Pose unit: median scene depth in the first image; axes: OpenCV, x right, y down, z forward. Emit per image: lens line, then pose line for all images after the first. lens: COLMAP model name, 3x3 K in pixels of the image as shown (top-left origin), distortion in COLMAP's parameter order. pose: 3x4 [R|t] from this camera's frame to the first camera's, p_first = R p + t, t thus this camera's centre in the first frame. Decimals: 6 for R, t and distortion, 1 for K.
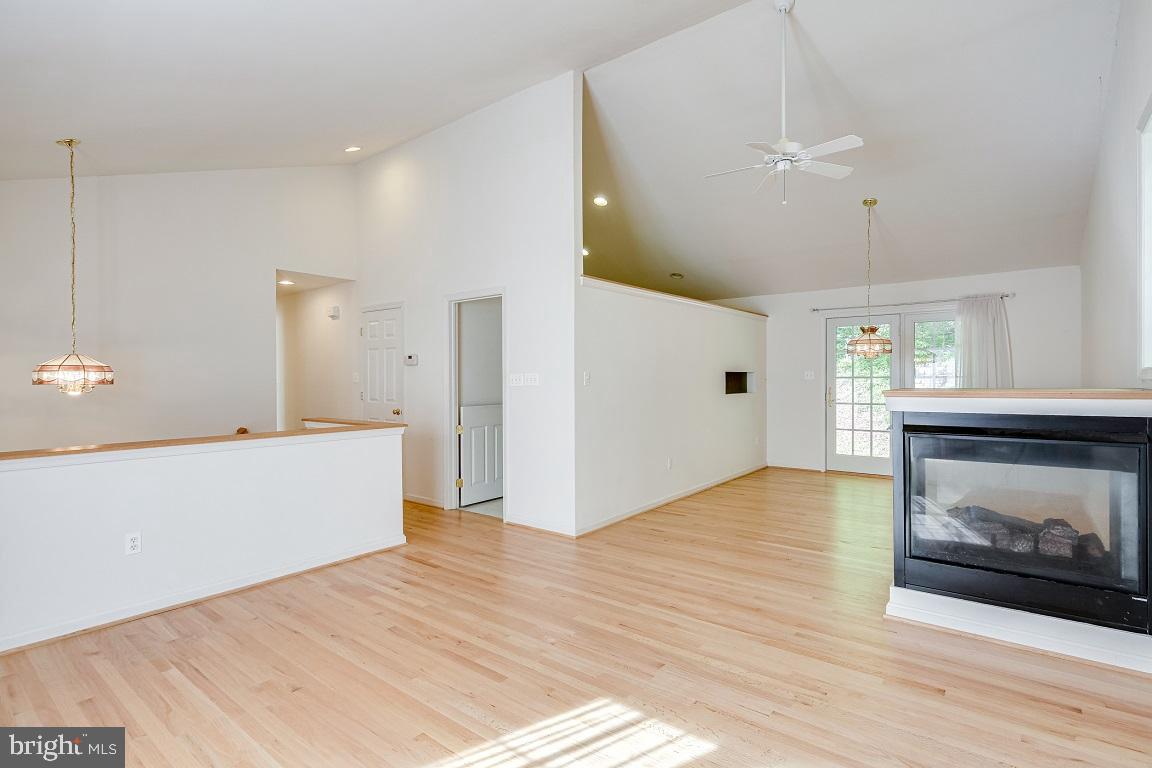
lens RADIAL K [[564.8, 0, 576.0], [0, 564.8, 379.9], [0, 0, 1]] dist [0.004907, -0.002202]
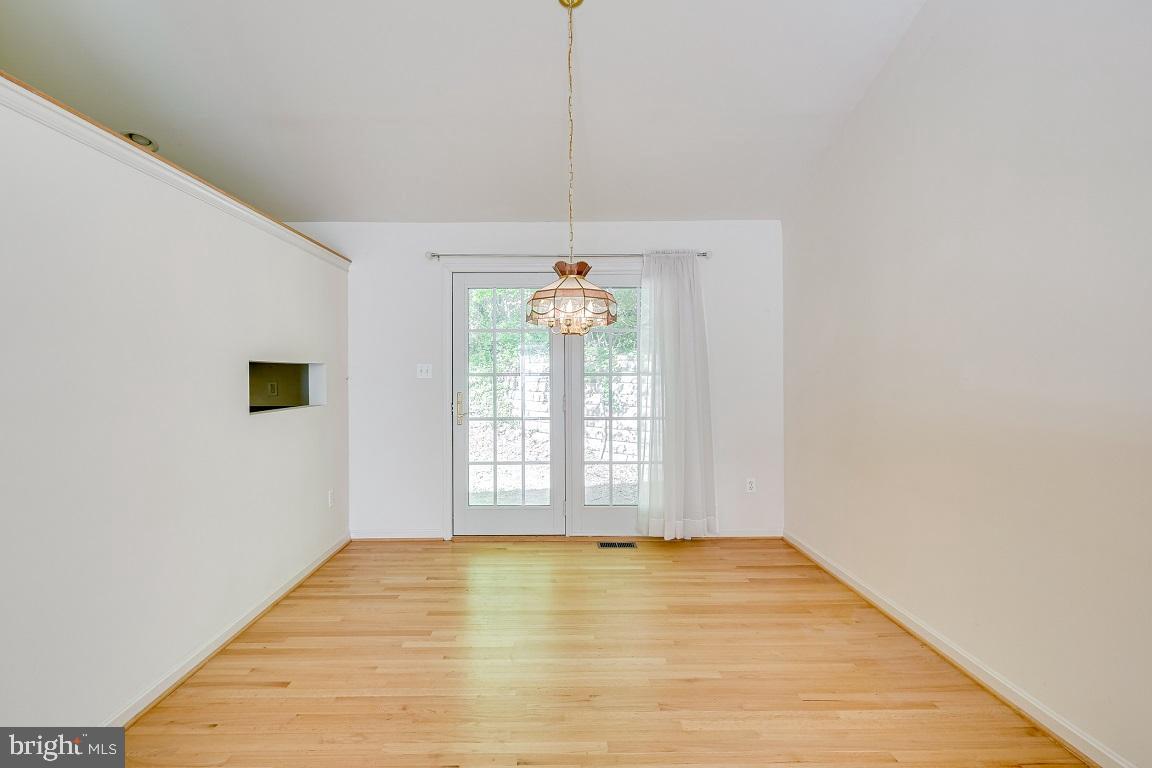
lens RADIAL K [[564.8, 0, 564.9], [0, 564.8, 380.0], [0, 0, 1]] dist [0.004907, -0.002202]
pose [[0.771615, -0.004775, 0.636072, 0.168493], [0.002624, 0.999987, 0.004324, -0.001355], [-0.636085, -0.001667, 0.771617, 0.494805]]
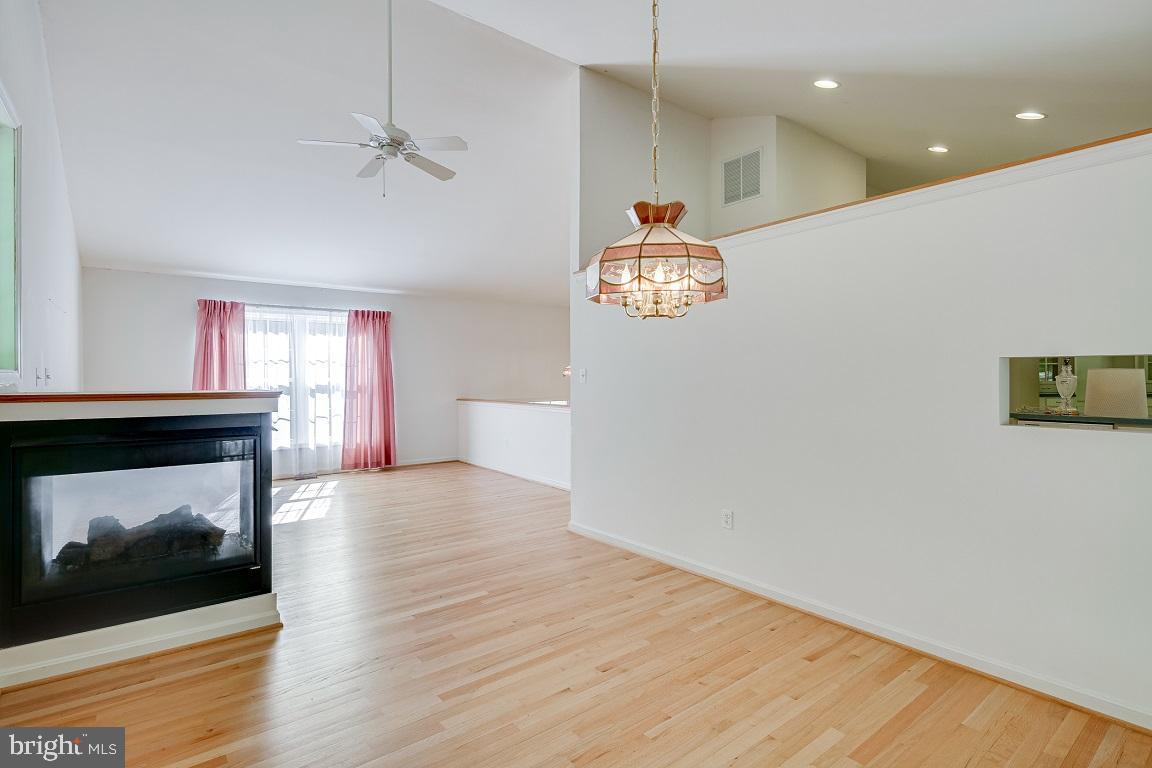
lens RADIAL K [[564.8, 0, 574.5], [0, 564.8, 379.3], [0, 0, 1]] dist [0.004907, -0.002202]
pose [[-0.237453, 0.013076, -0.971311, 0.622621], [-0.001274, 0.999904, 0.013772, -0.005884], [0.971398, 0.004508, -0.237414, 0.784546]]
